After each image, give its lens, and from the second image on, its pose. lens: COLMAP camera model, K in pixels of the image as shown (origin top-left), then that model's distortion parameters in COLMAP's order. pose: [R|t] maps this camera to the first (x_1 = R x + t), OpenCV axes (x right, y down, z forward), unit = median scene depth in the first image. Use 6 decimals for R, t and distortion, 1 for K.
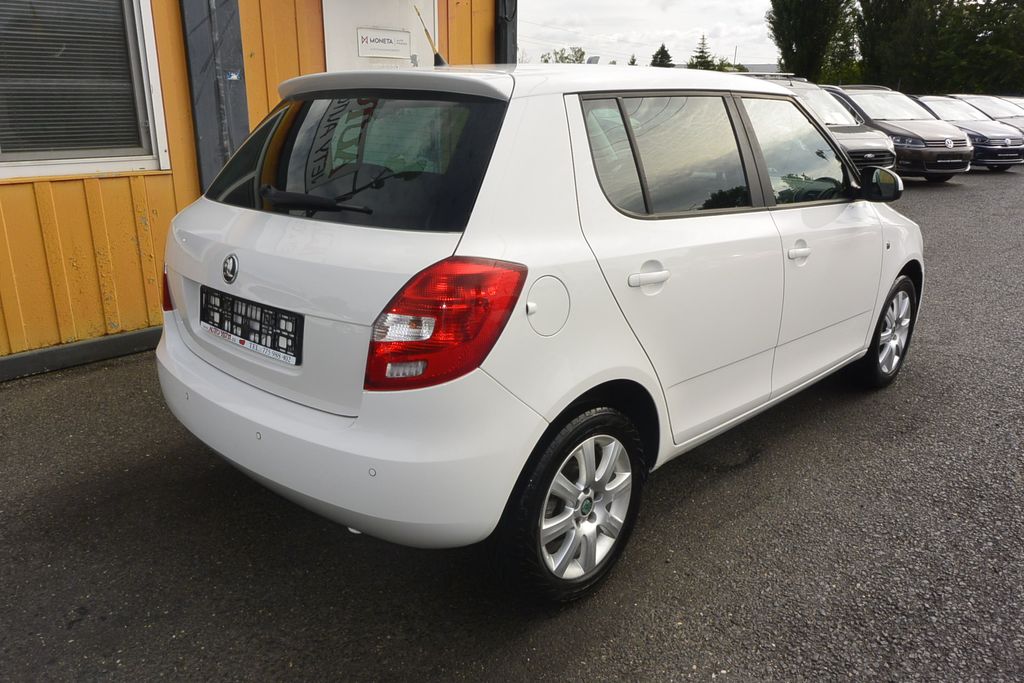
lens RADIAL K [[781.3, 0, 504.9], [0, 781.3, 345.7], [0, 0, 1]] dist [-0.001210, 0.005544]
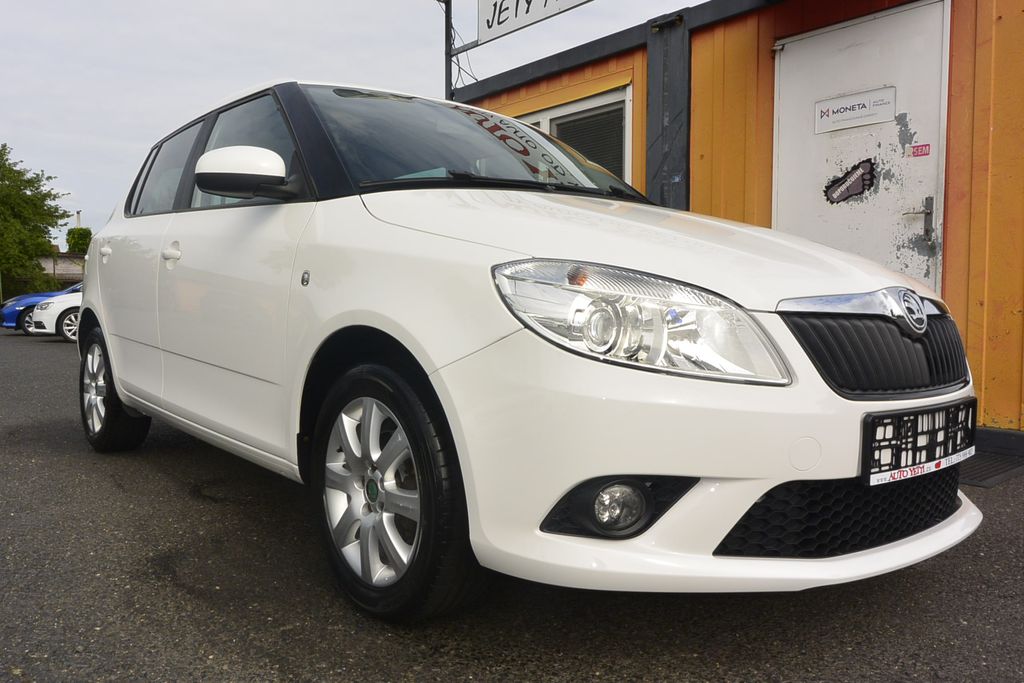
lens RADIAL K [[781.3, 0, 507.0], [0, 781.3, 342.5], [0, 0, 1]] dist [-0.001210, 0.005544]
pose [[-0.099339, 0.043286, -0.994112, 1.570974], [-0.304949, 0.949657, 0.071823, -0.255619], [0.947174, 0.310288, -0.081138, 1.842209]]
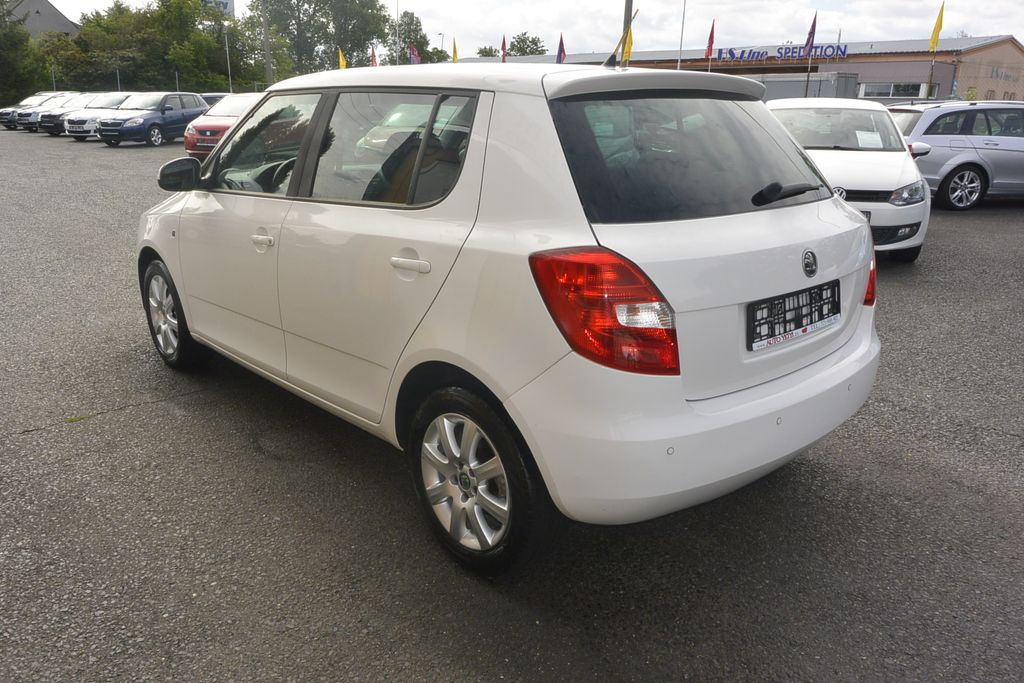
lens RADIAL K [[781.3, 0, 505.9], [0, 781.3, 340.7], [0, 0, 1]] dist [-0.001210, 0.005544]
pose [[0.076778, -0.289240, 0.954173, -1.297587], [0.282411, 0.924114, 0.257404, -0.355263], [-0.956216, 0.249706, 0.152636, 1.156190]]
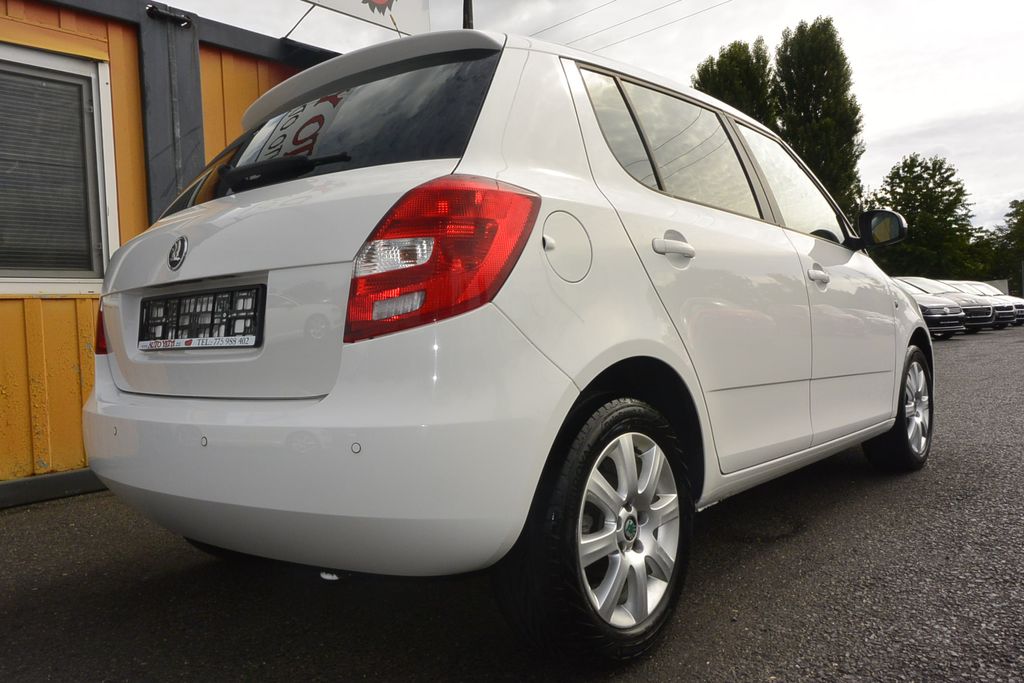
lens RADIAL K [[781.3, 0, 504.4], [0, 781.3, 345.0], [0, 0, 1]] dist [-0.001210, 0.005544]
pose [[0.997247, -0.050615, 0.054186, -0.050982], [0.063574, 0.959764, -0.273518, 0.225435], [-0.038161, 0.276210, 0.960339, 0.198970]]
